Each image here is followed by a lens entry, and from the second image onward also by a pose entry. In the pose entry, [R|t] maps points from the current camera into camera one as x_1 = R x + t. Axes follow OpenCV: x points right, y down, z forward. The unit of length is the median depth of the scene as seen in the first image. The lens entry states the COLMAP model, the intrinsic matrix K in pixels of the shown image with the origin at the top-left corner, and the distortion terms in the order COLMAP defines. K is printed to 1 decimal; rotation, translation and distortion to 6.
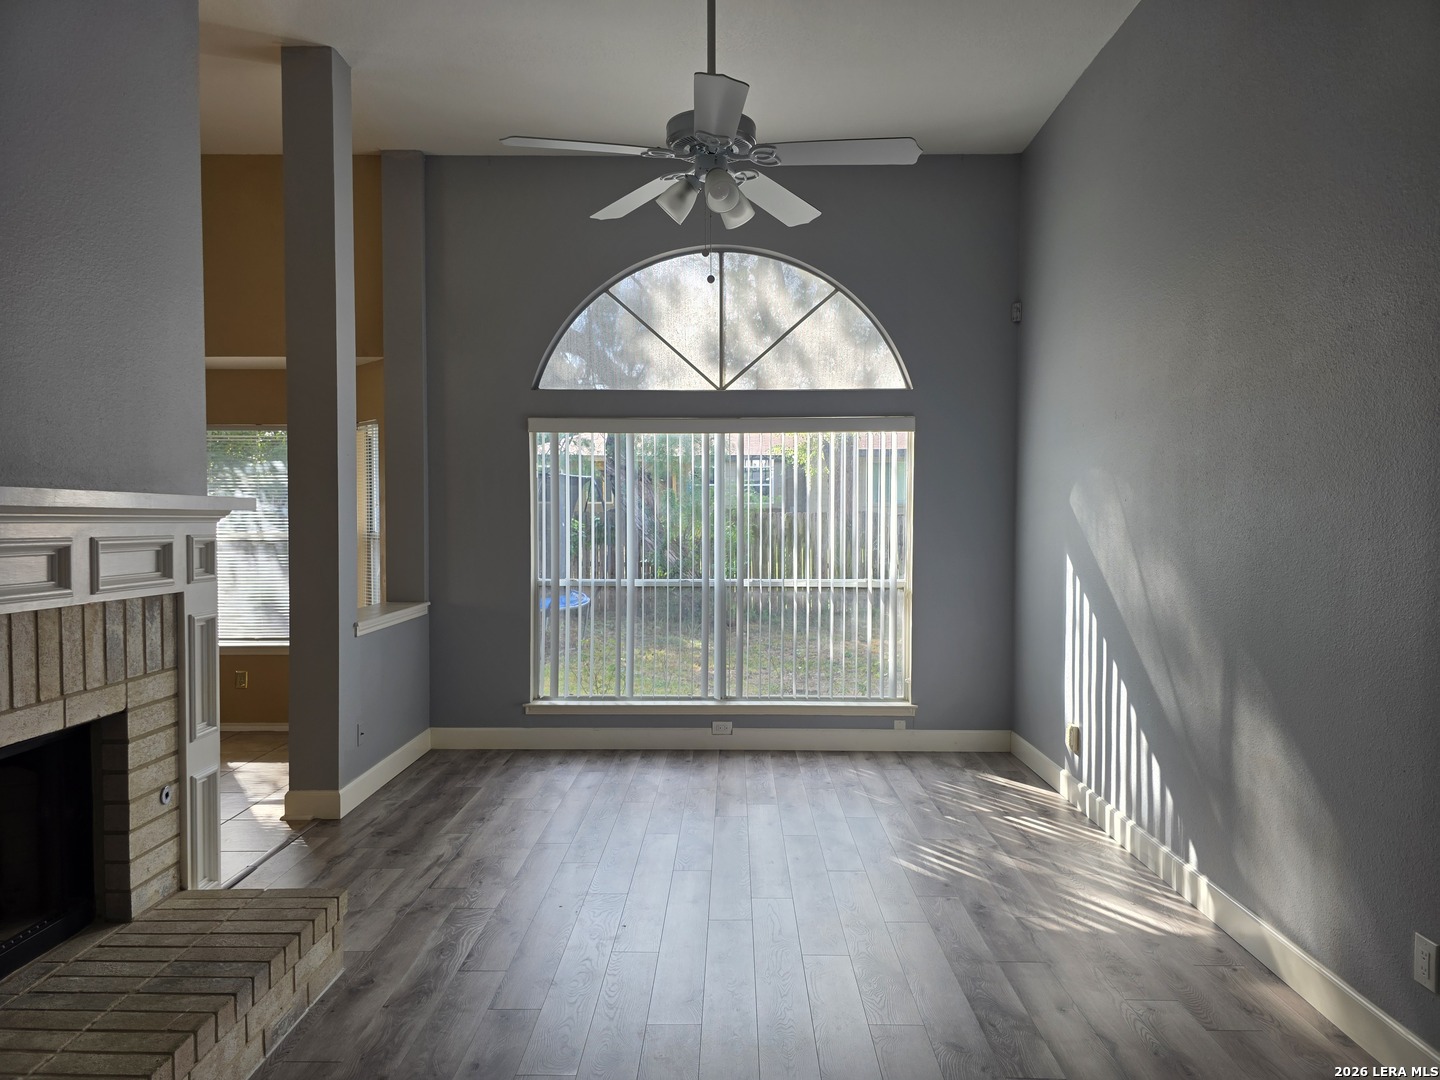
lens RADIAL K [[977.7, 0, 722.6], [0, 977.7, 541.0], [0, 0, 1]] dist [0.018507, -0.005376]
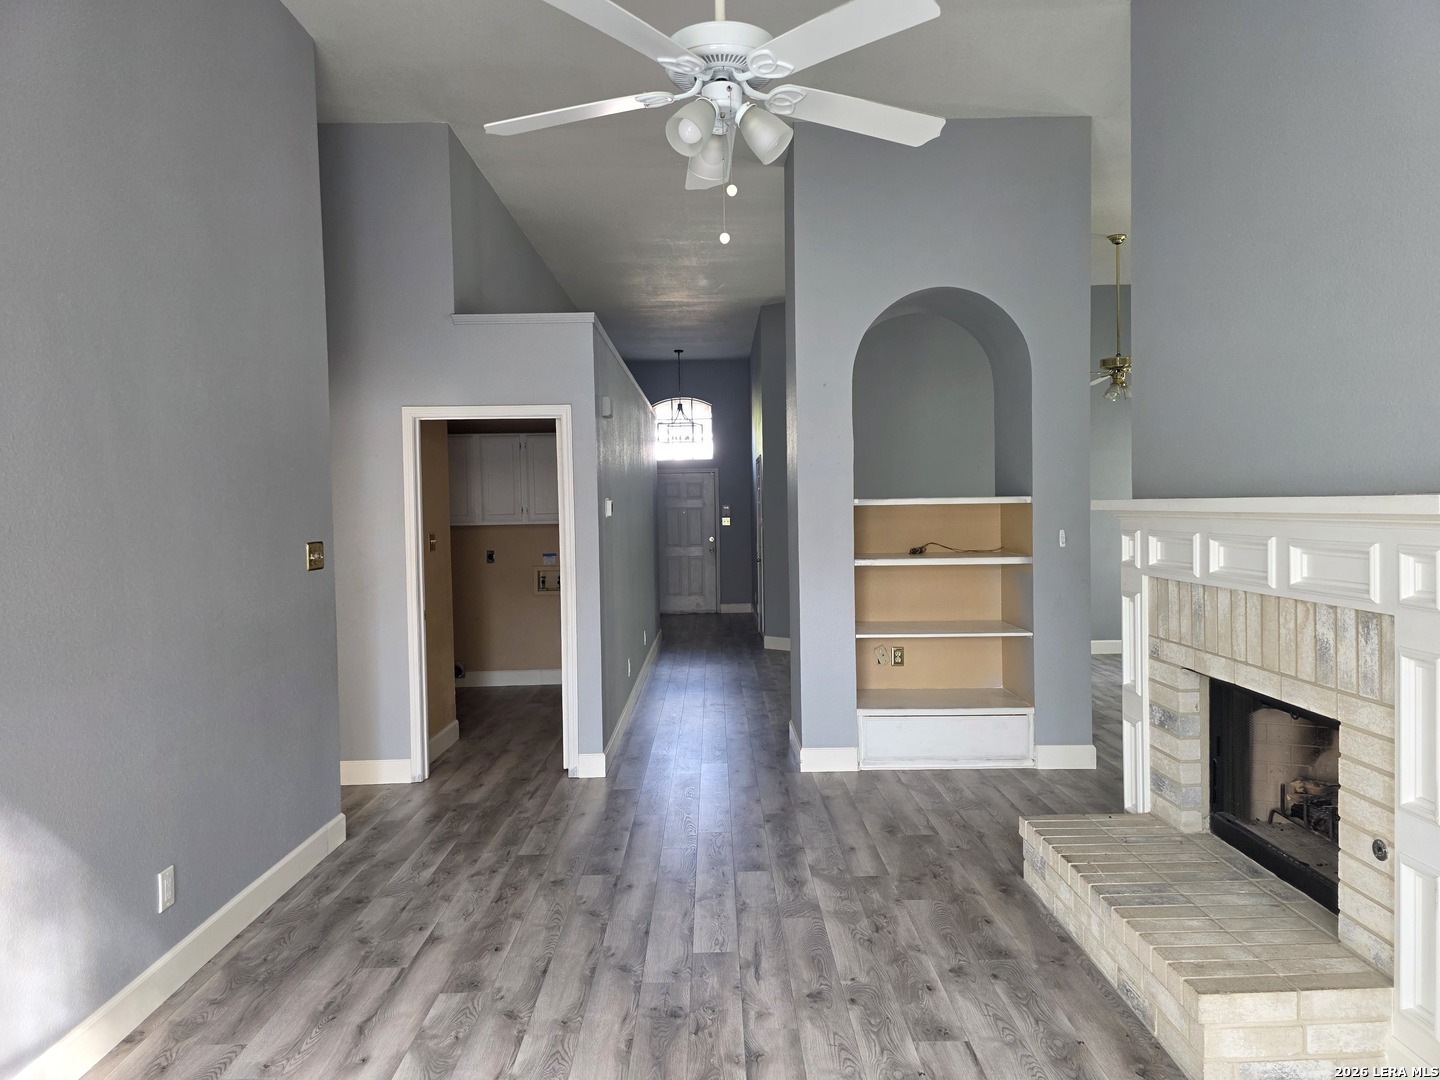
lens RADIAL K [[977.7, 0, 721.5], [0, 977.7, 539.0], [0, 0, 1]] dist [0.018507, -0.005376]
pose [[-0.999547, 0.019006, -0.023352, 0.014716], [0.017569, 0.998028, 0.060268, -0.075064], [0.024451, 0.059830, -0.997909, 1.951344]]
